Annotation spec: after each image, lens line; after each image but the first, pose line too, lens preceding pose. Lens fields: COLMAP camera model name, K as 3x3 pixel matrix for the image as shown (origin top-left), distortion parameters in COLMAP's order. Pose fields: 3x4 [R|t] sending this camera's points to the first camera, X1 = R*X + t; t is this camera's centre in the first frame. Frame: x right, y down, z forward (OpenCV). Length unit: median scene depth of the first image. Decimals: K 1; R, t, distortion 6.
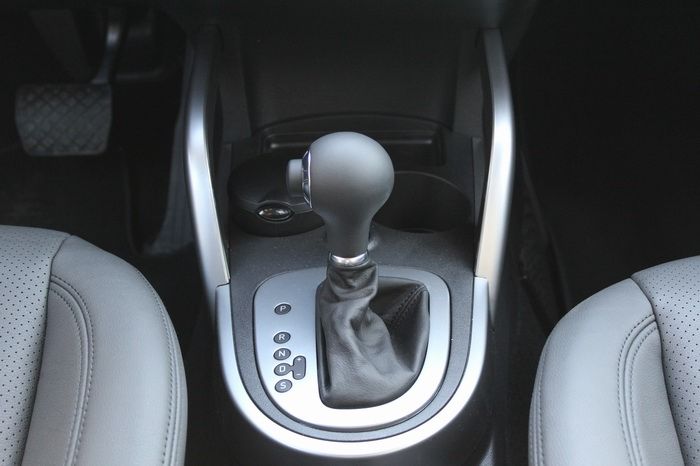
lens RADIAL K [[1196.6, 0, 351.7], [0, 1196.6, 232.6], [0, 0, 1]] dist [-0.007307, -0.023007]
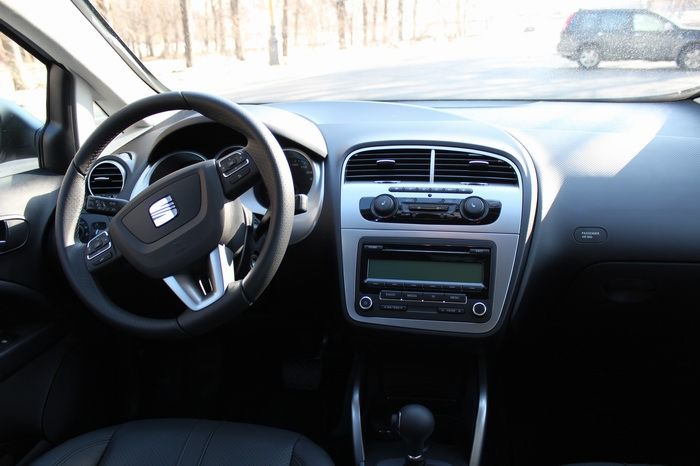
lens RADIAL K [[568.9, 0, 350.6], [0, 568.9, 235.7], [0, 0, 1]] dist [-0.157309, 0.115020]
pose [[0.987828, 0.032260, -0.152169, 0.025141], [-0.074928, 0.955970, -0.283738, -0.072901], [0.136316, 0.291686, 0.946751, -0.193112]]
